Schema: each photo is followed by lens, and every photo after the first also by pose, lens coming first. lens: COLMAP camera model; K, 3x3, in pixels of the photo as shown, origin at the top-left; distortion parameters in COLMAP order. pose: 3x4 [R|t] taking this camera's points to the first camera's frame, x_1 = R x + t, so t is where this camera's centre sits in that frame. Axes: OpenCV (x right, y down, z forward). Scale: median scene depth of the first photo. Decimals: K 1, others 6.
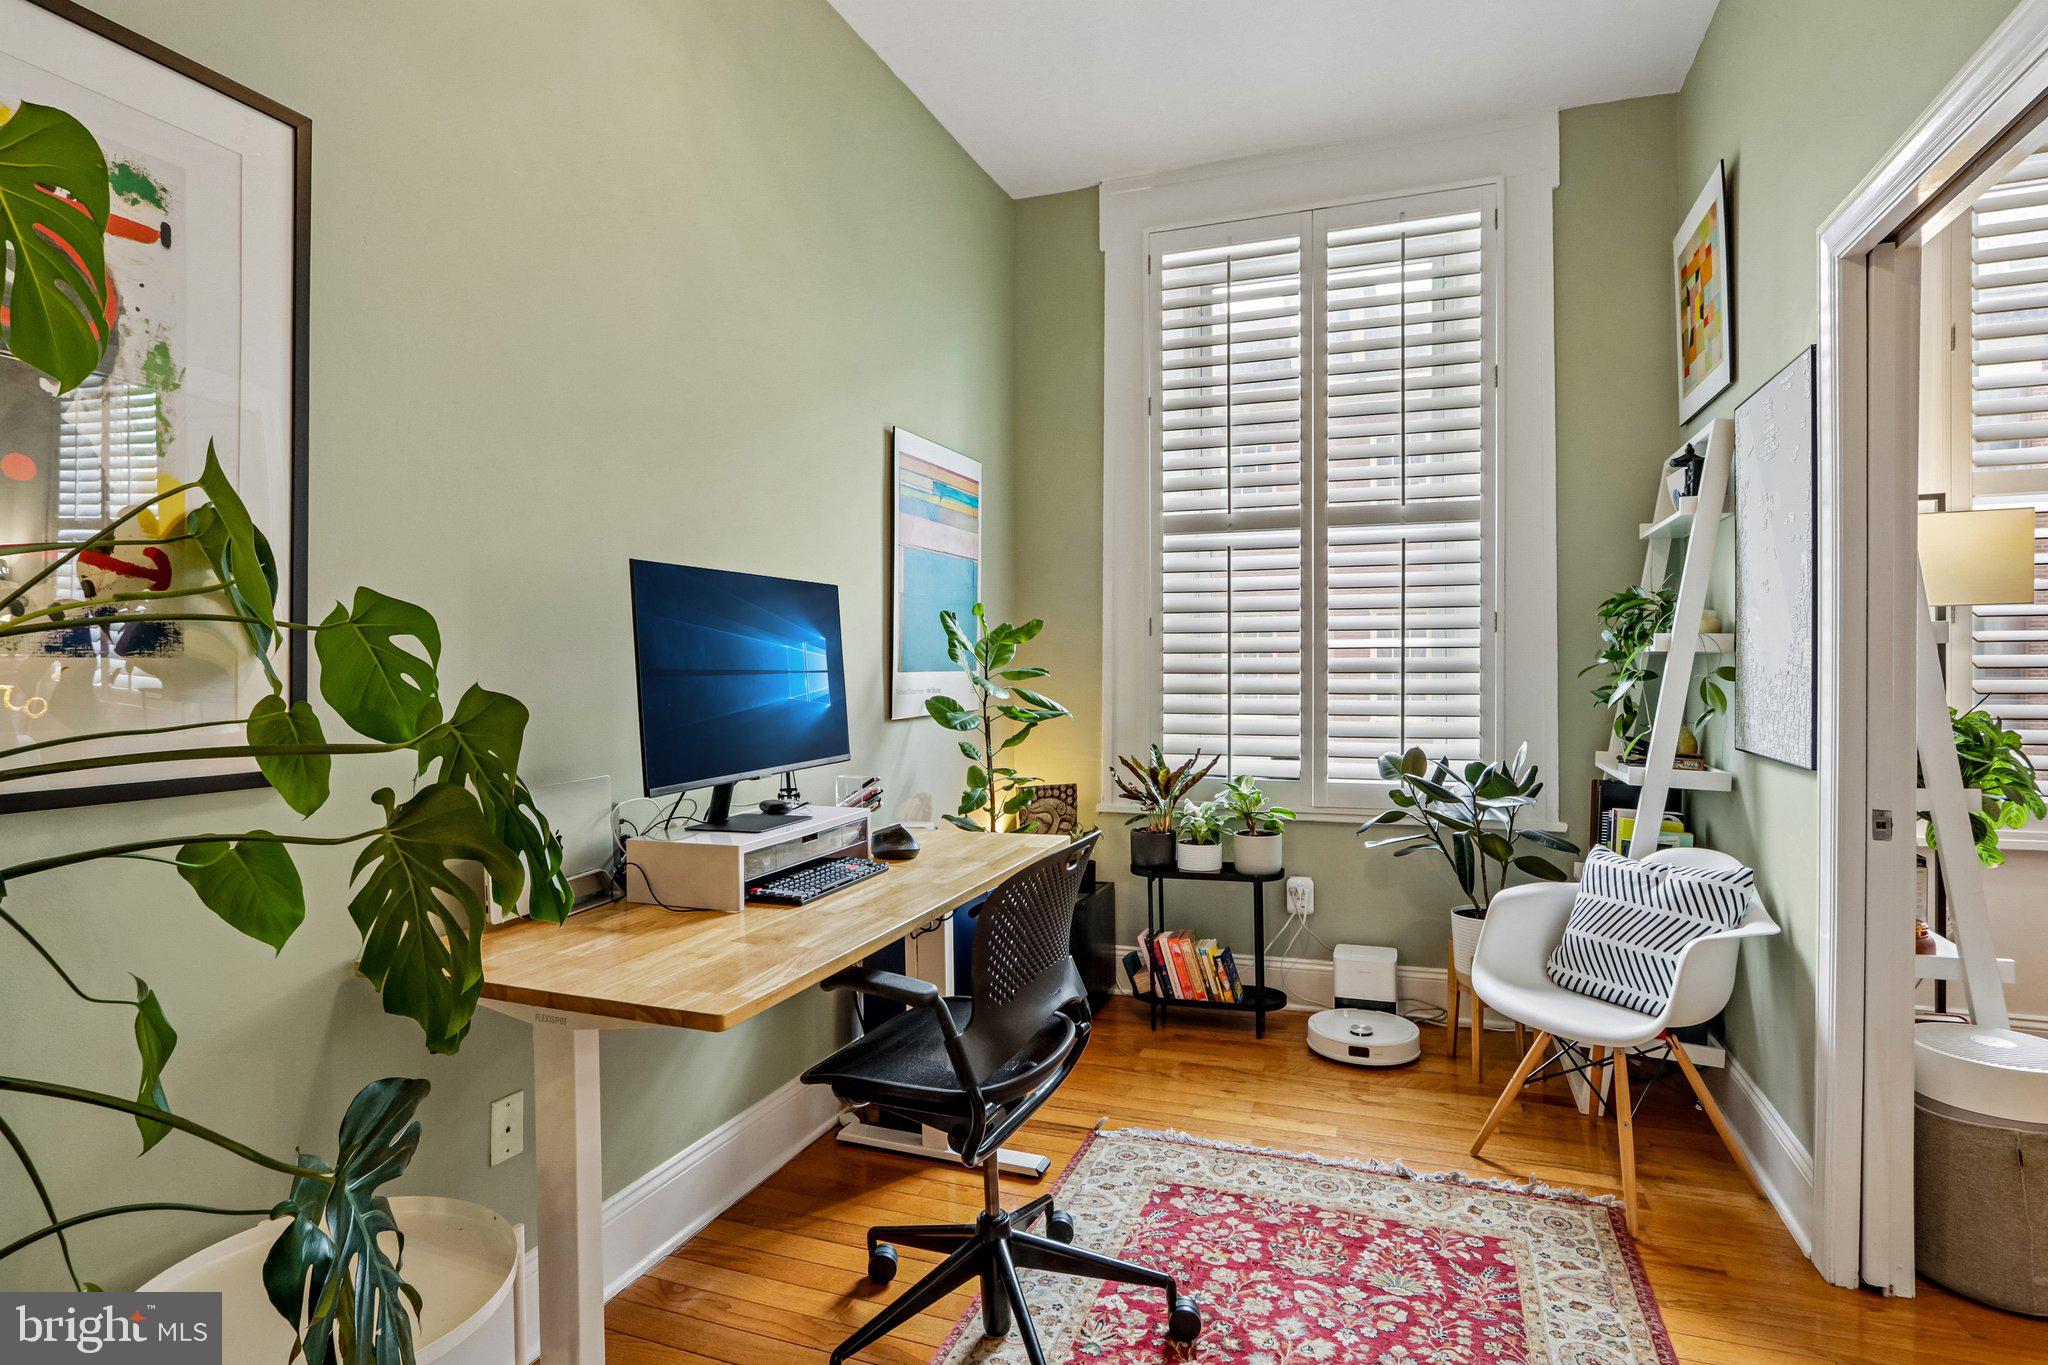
lens RADIAL K [[1031.4, 0, 1044.0], [0, 1031.4, 672.5], [0, 0, 1]] dist [-0.020568, 0.006460]
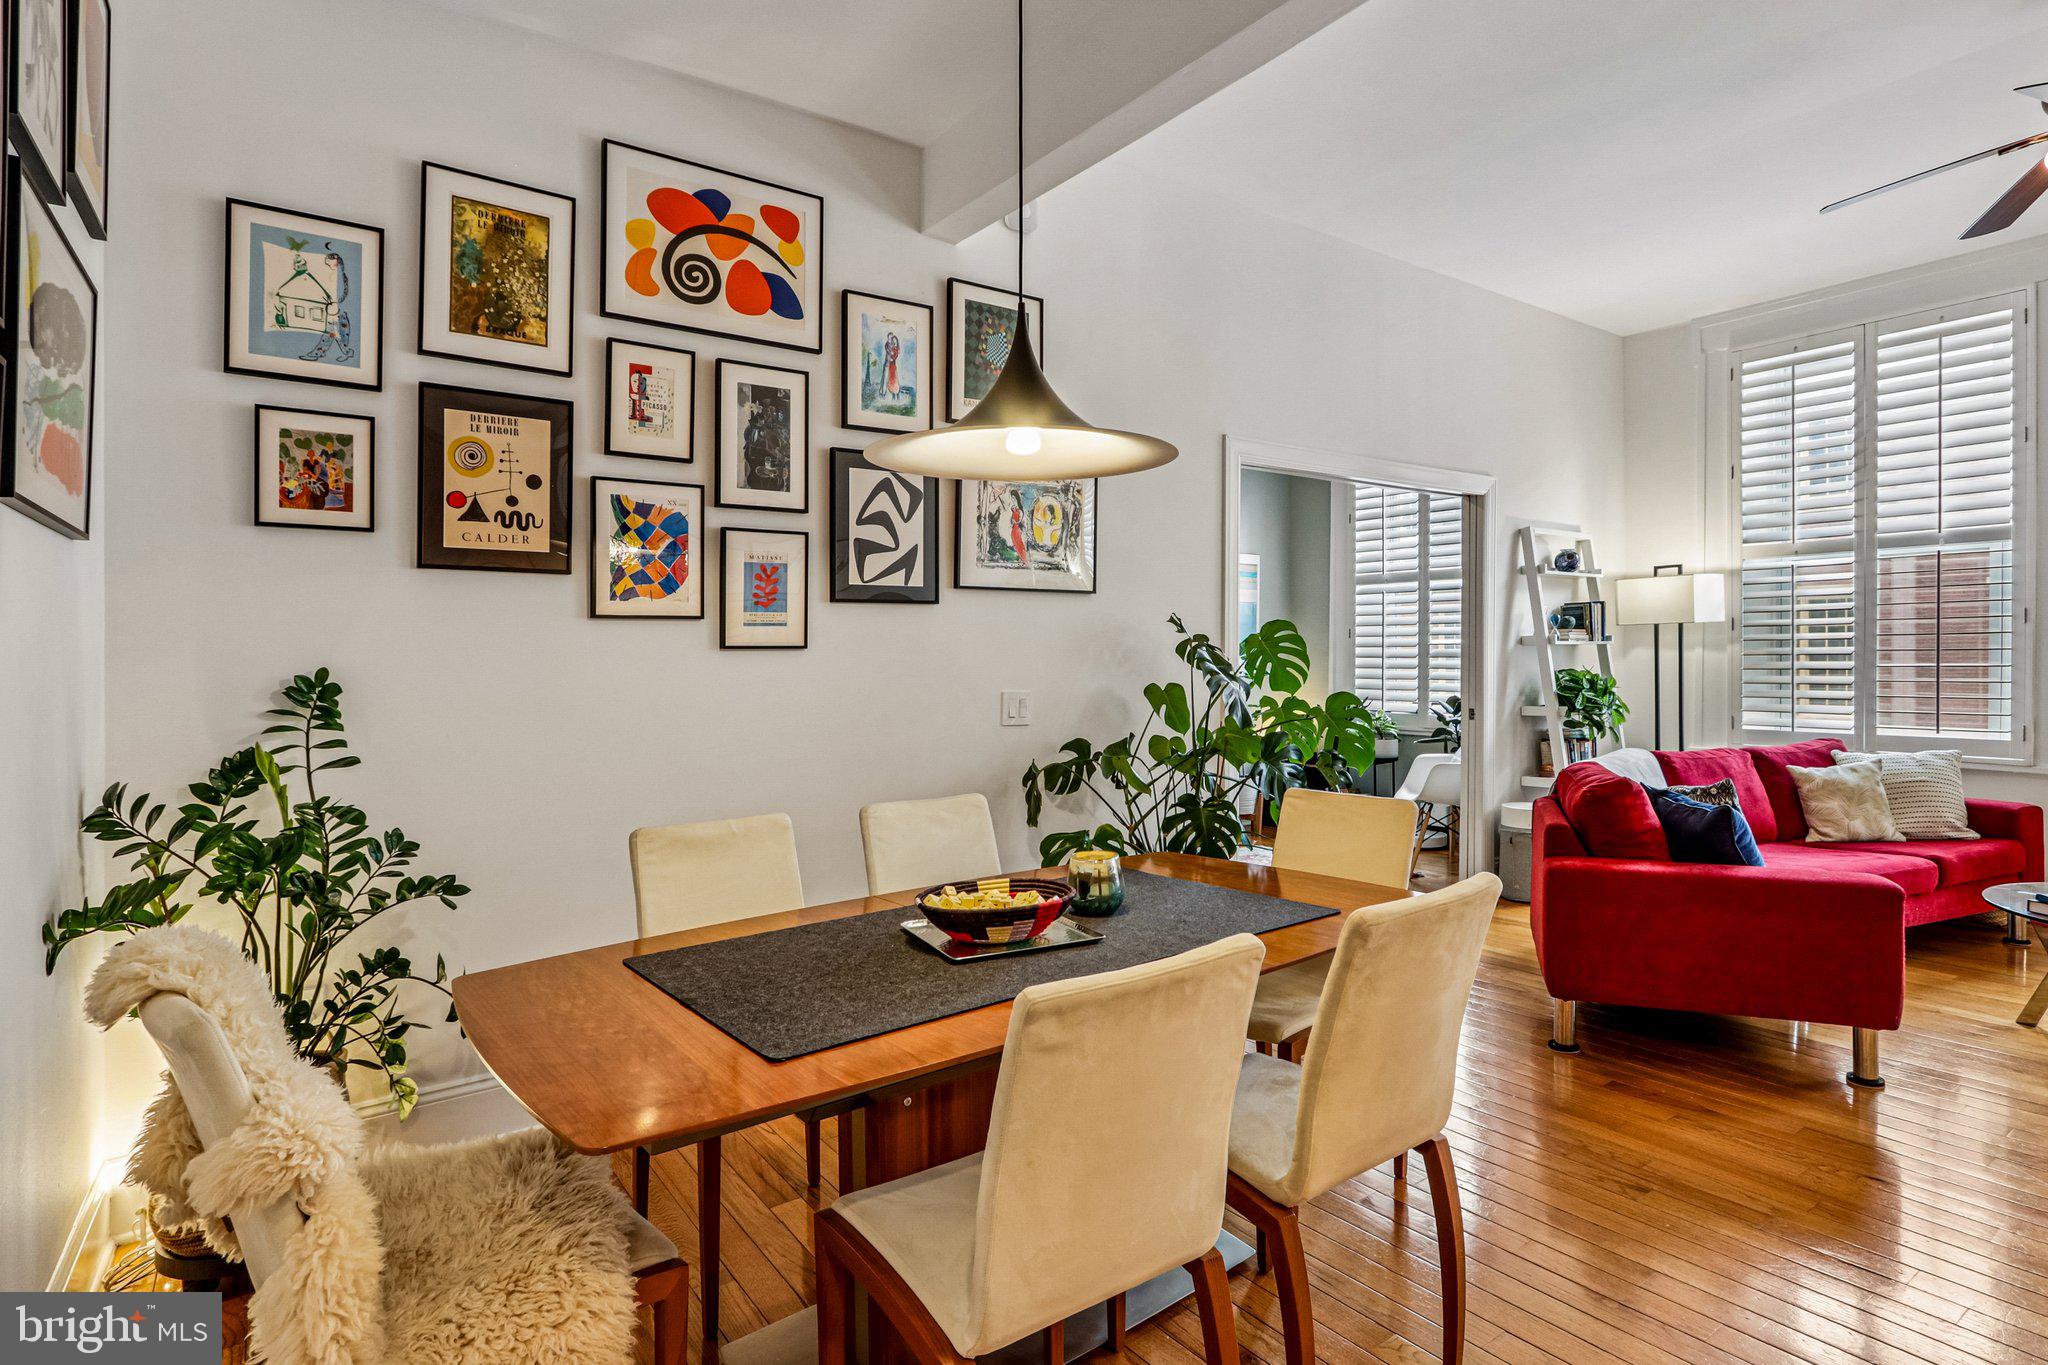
lens RADIAL K [[1031.4, 0, 1037.4], [0, 1031.4, 667.7], [0, 0, 1]] dist [-0.020568, 0.006460]
pose [[0.820602, 0.013323, -0.571345, 0.957237], [-0.005354, 0.999864, 0.015627, -0.008837], [0.571476, -0.009764, 0.820561, -1.208319]]
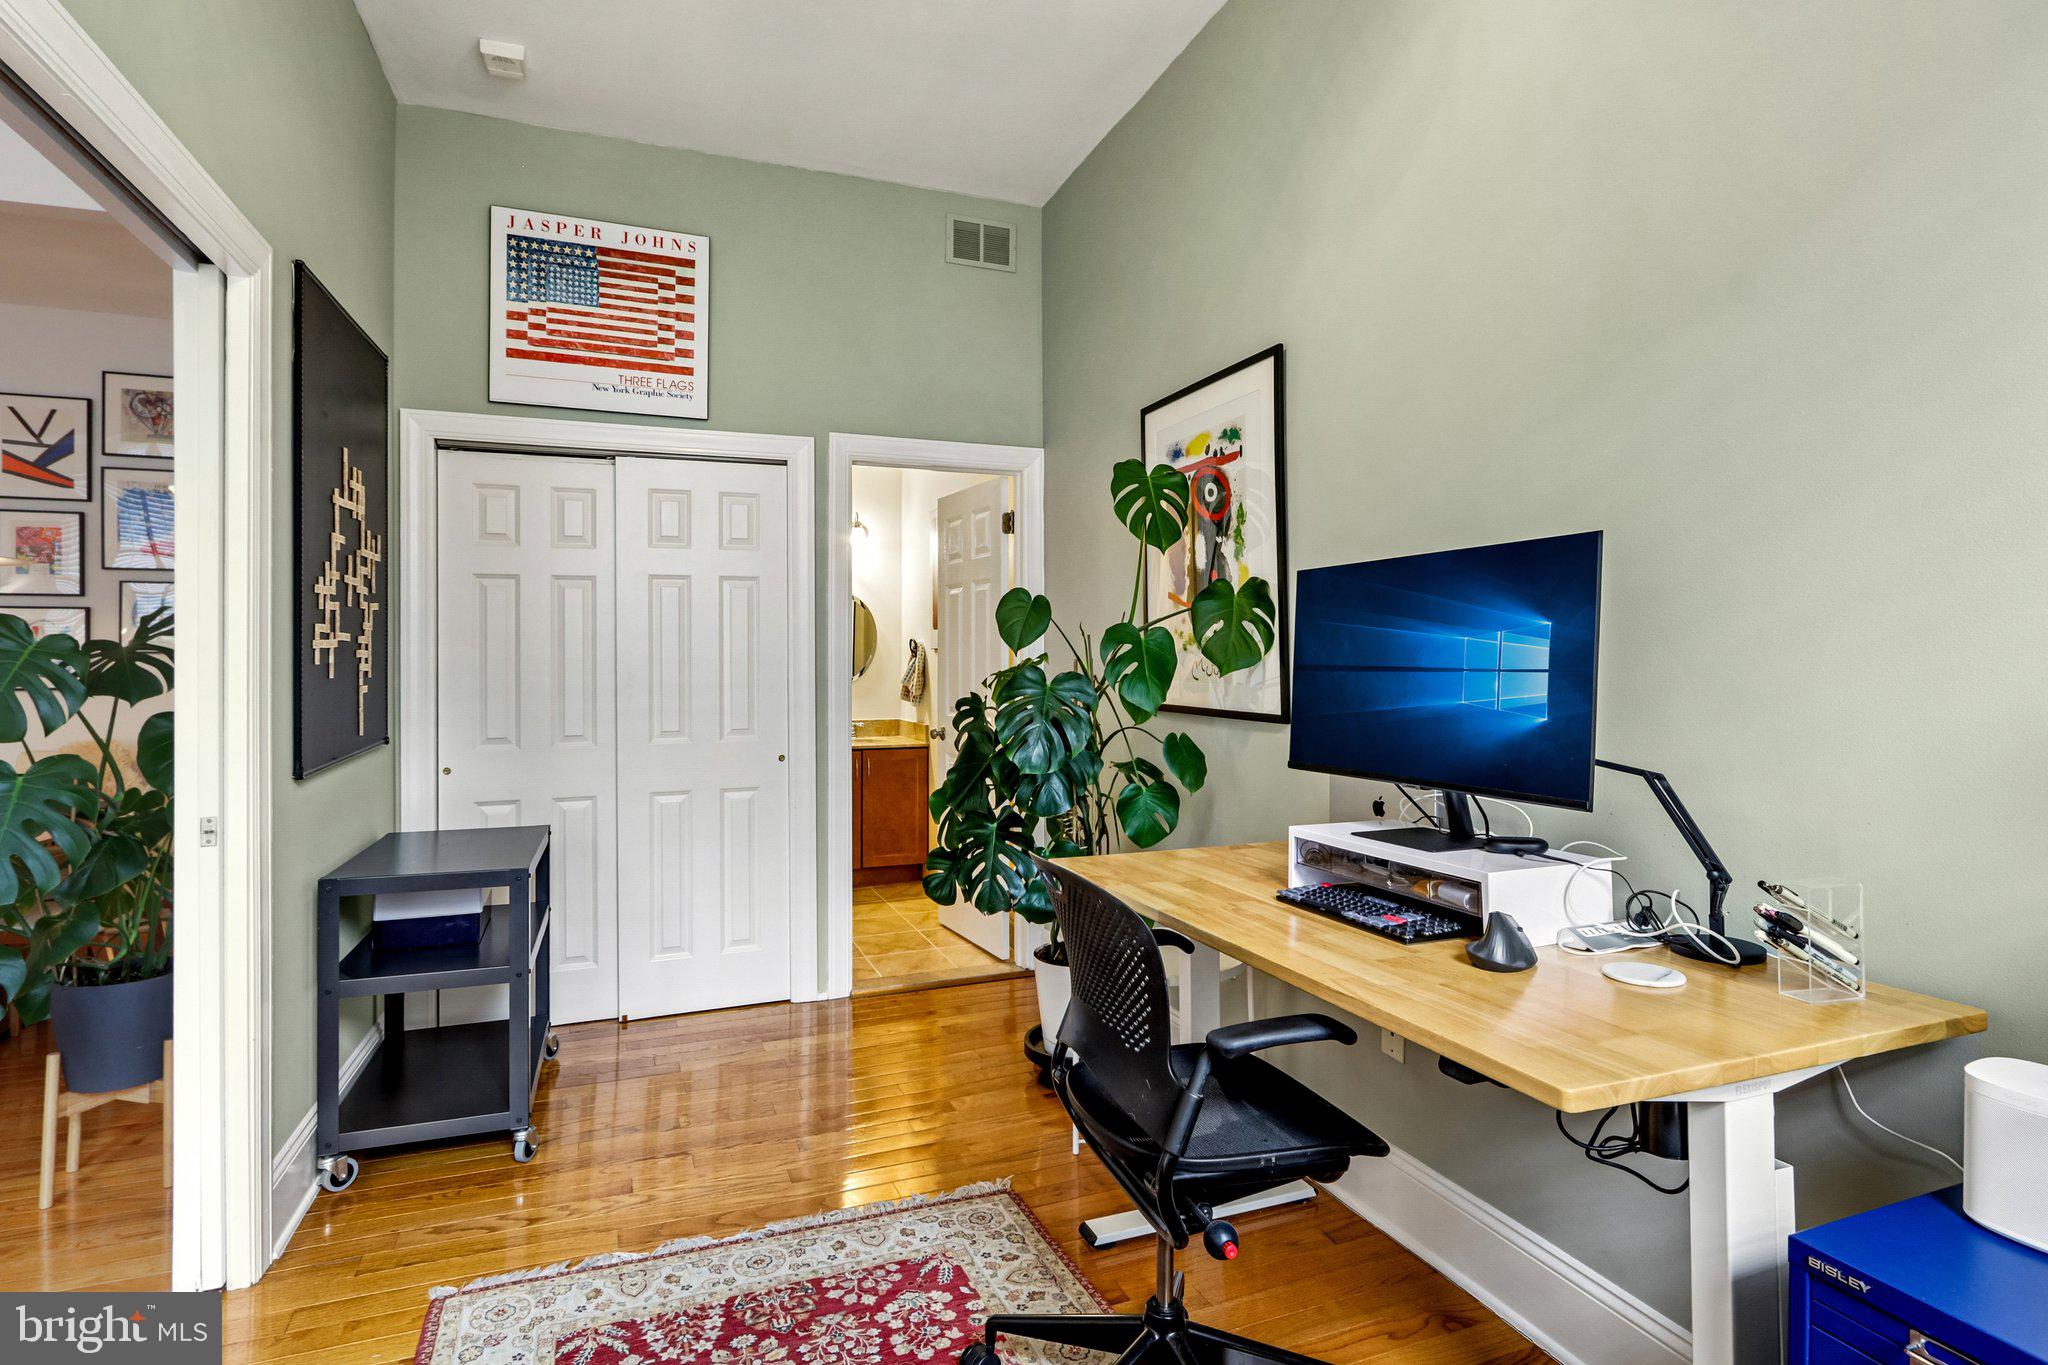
lens RADIAL K [[1031.4, 0, 1038.0], [0, 1031.4, 637.9], [0, 0, 1]] dist [-0.020568, 0.006460]
pose [[-0.745620, 0.008067, -0.666322, 0.384800], [0.014394, 0.999888, -0.004002, -0.019565], [0.666216, -0.012575, -0.745653, 1.025402]]
